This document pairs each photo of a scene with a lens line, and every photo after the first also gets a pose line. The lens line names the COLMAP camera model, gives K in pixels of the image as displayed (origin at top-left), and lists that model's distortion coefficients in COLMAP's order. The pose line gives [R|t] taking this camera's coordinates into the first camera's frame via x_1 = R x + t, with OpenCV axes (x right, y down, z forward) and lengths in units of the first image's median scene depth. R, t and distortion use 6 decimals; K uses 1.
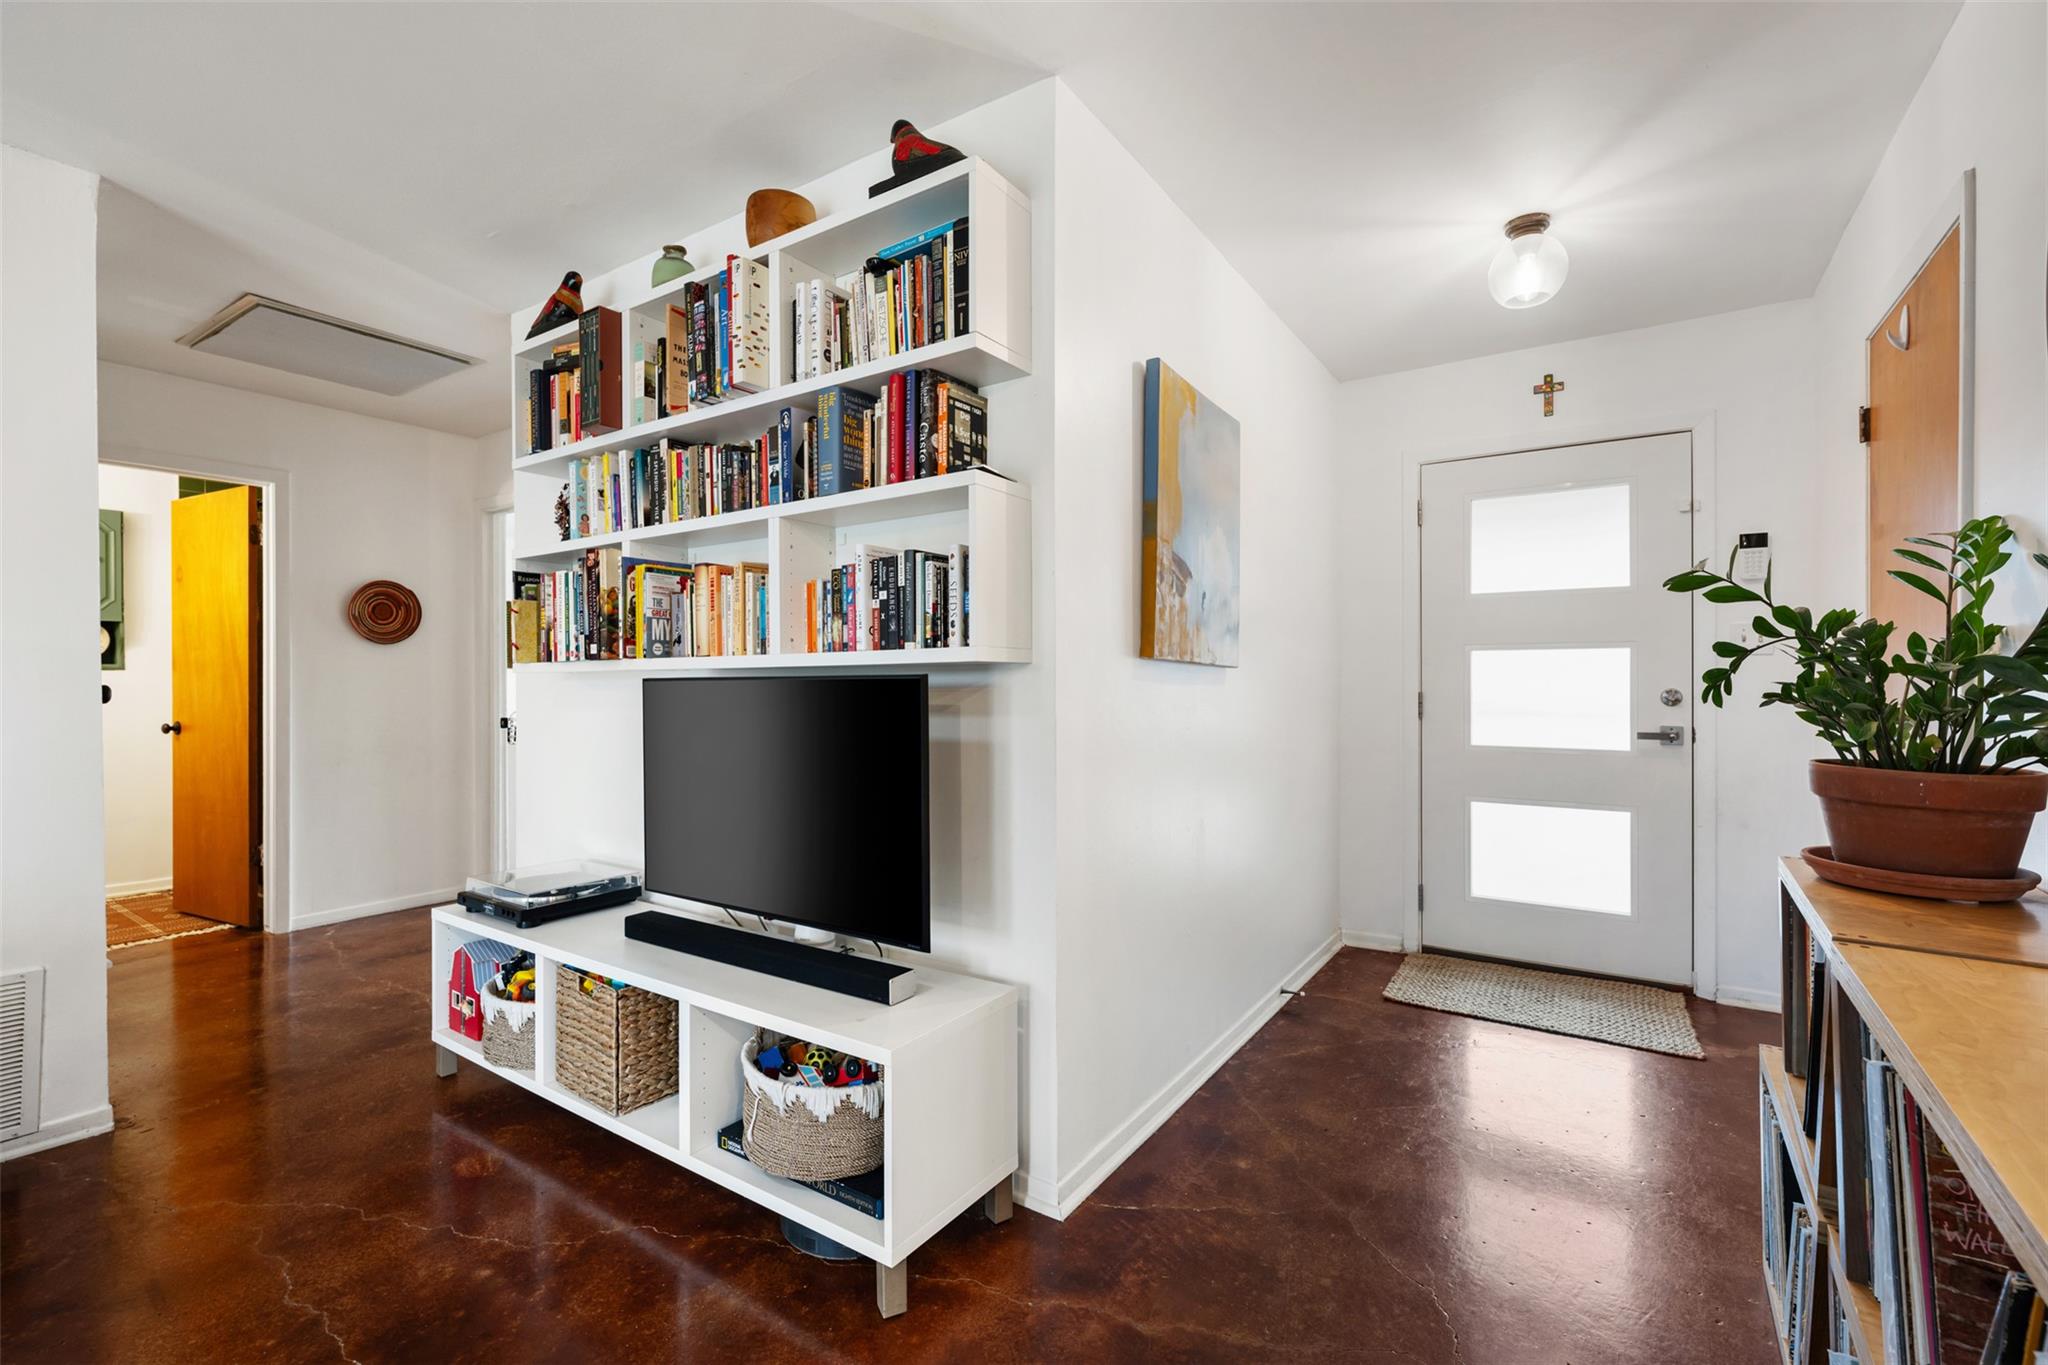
lens RADIAL K [[884.8, 0, 1022.8], [0, 884.8, 679.5], [0, 0, 1]] dist [-0.001372, -0.000206]
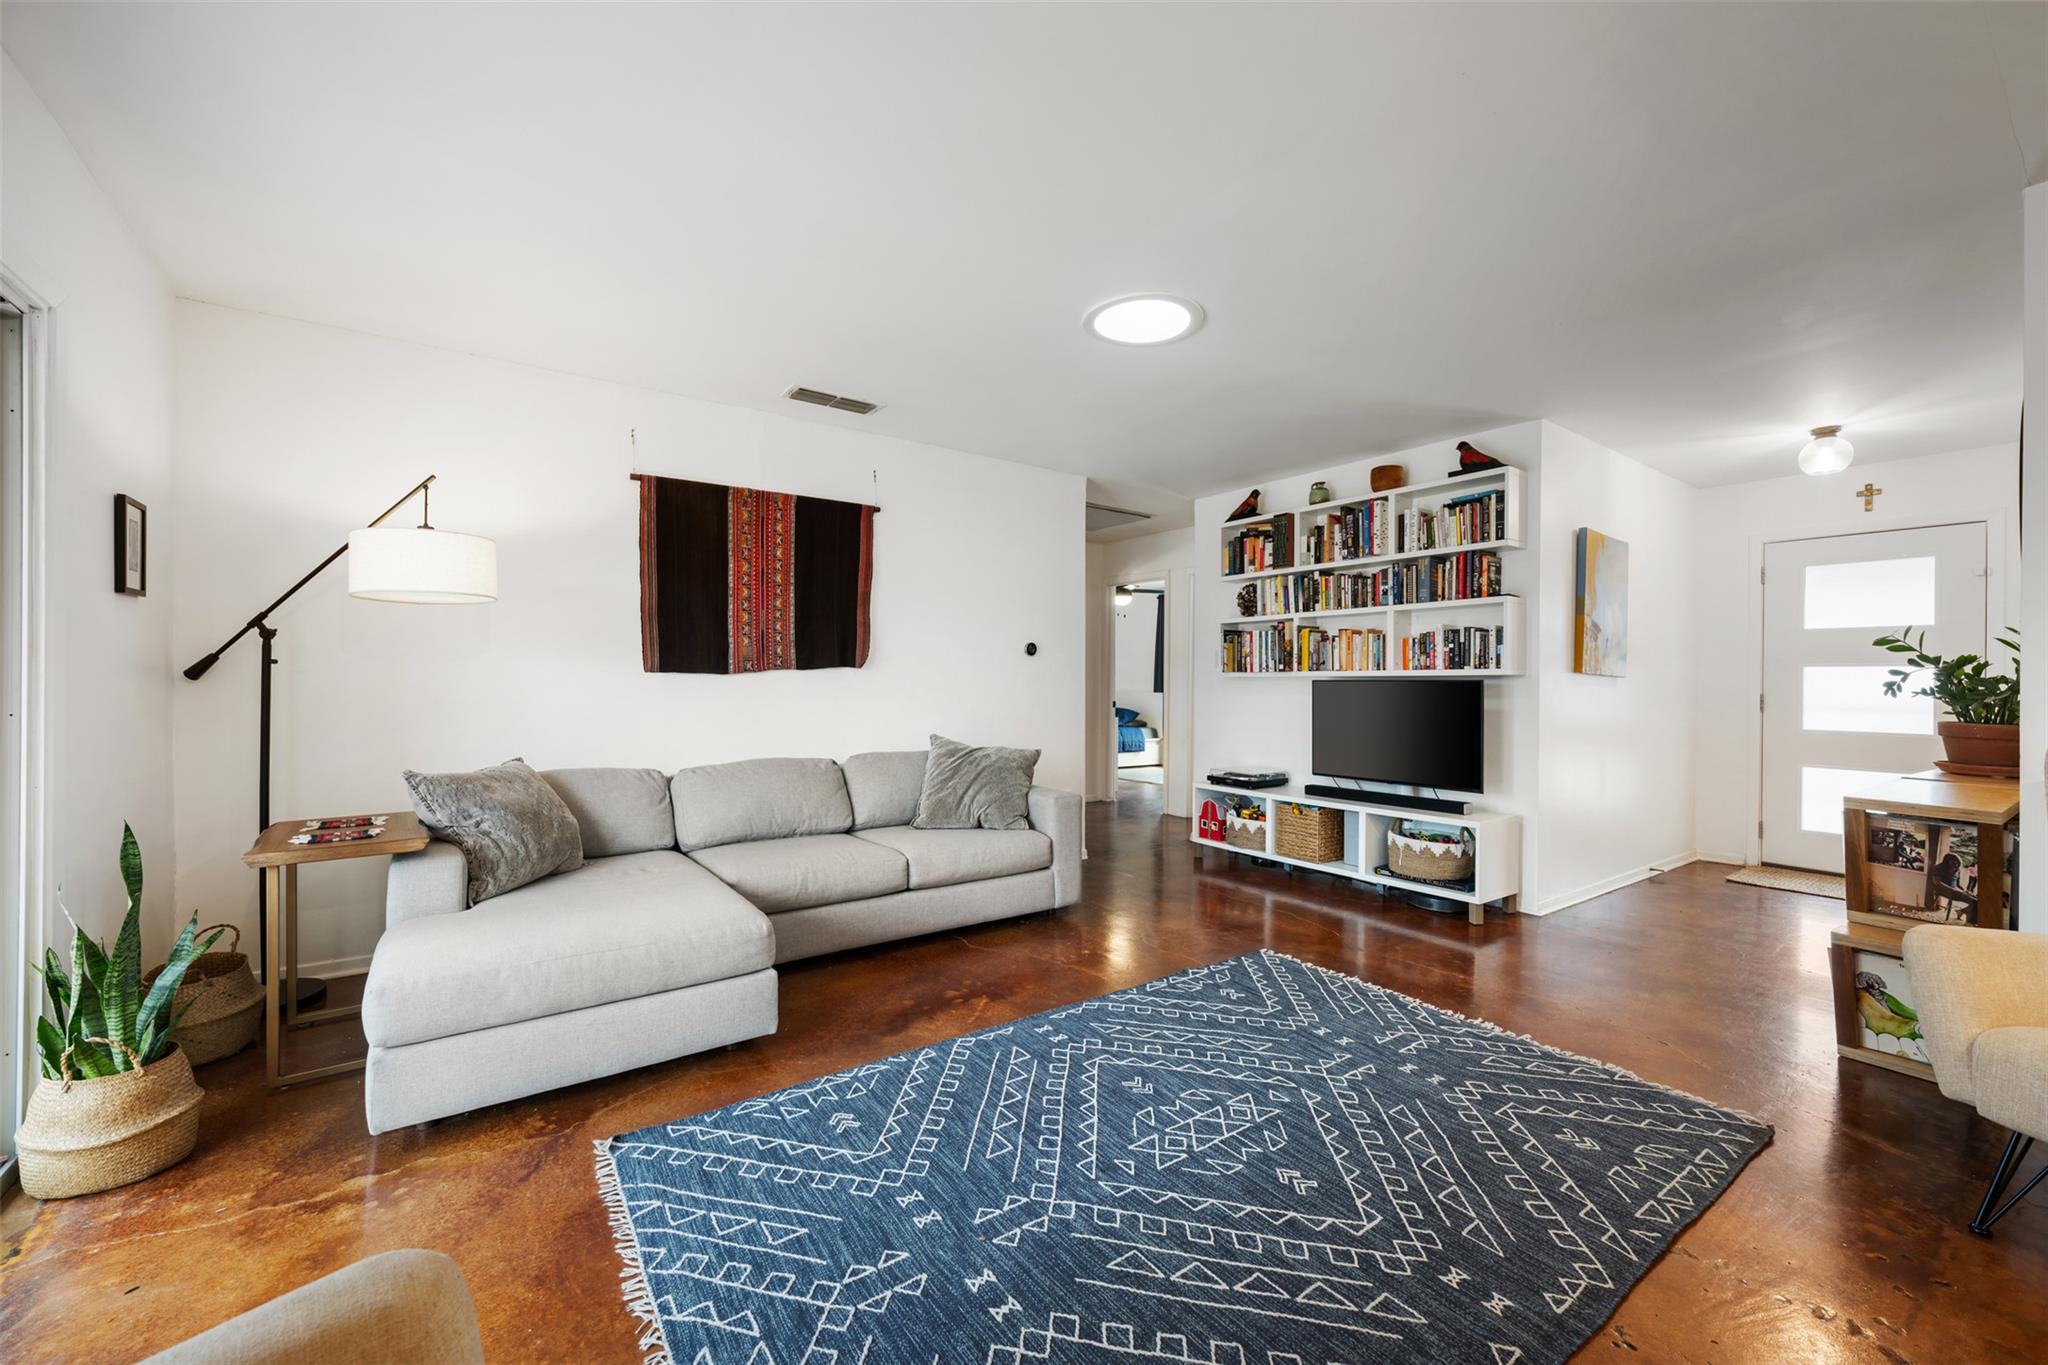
lens RADIAL K [[808.6, 0, 1024.0], [0, 808.6, 682.5], [0, 0, 1]] dist [-0.001141, -0.000056]
pose [[0.935305, 0.010529, -0.353687, -0.395611], [-0.010060, 0.999944, 0.003164, 0.005233], [0.353701, 0.000599, 0.935359, -1.204774]]
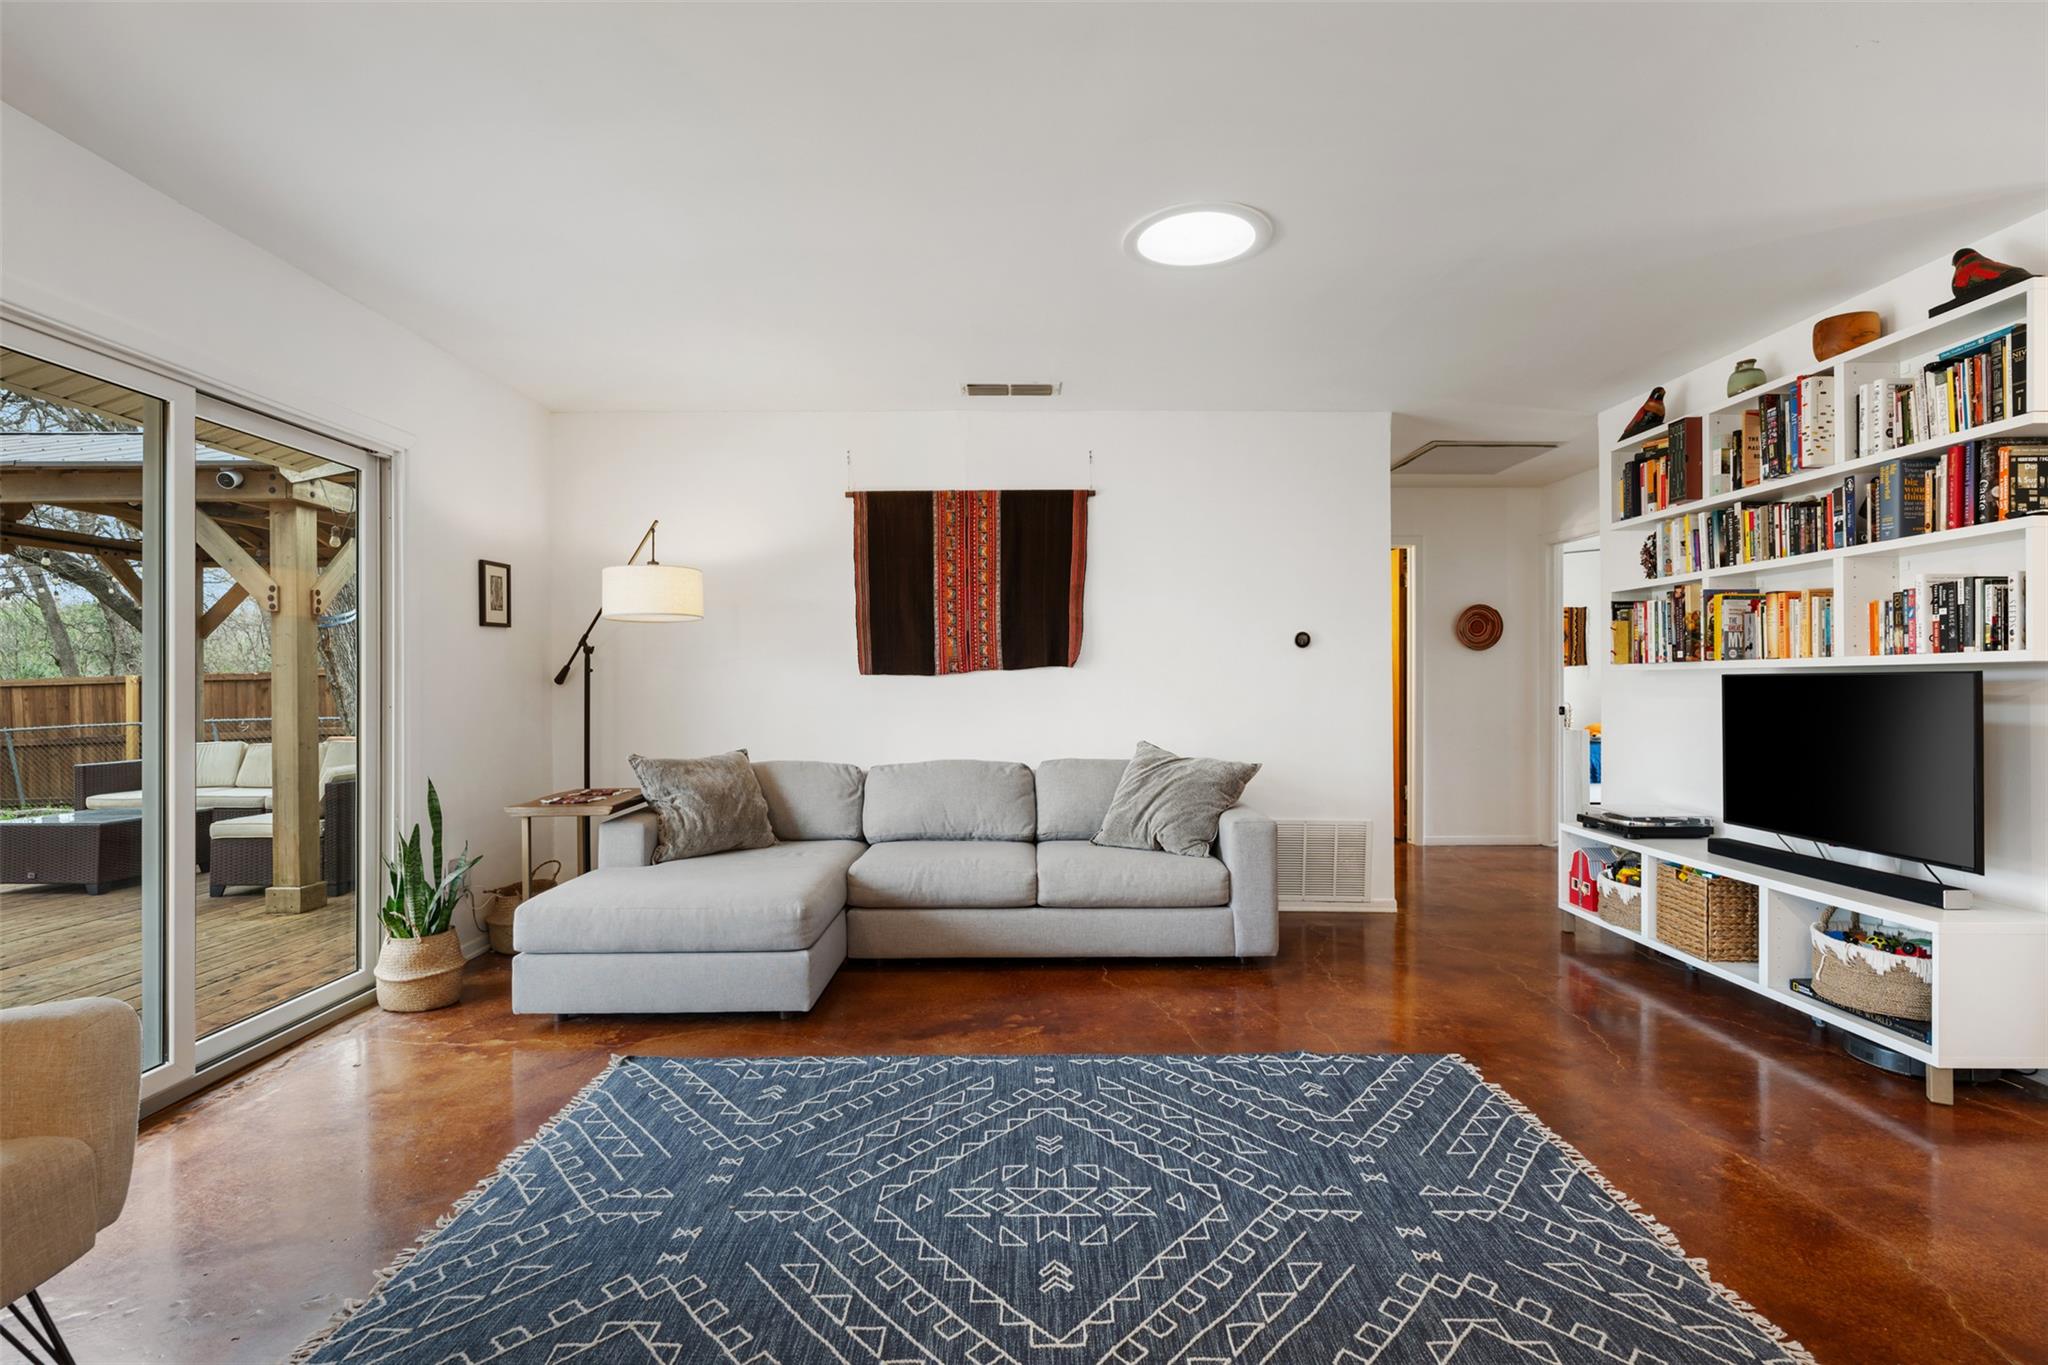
lens RADIAL K [[954.1, 0, 1021.9], [0, 954.1, 680.5], [0, 0, 1]] dist [-0.001599, 0.000072]
pose [[0.559493, 0.002949, -0.828830, 0.220100], [0.000514, 0.999992, 0.003905, 0.001765], [0.828835, -0.002611, 0.559487, -0.819755]]
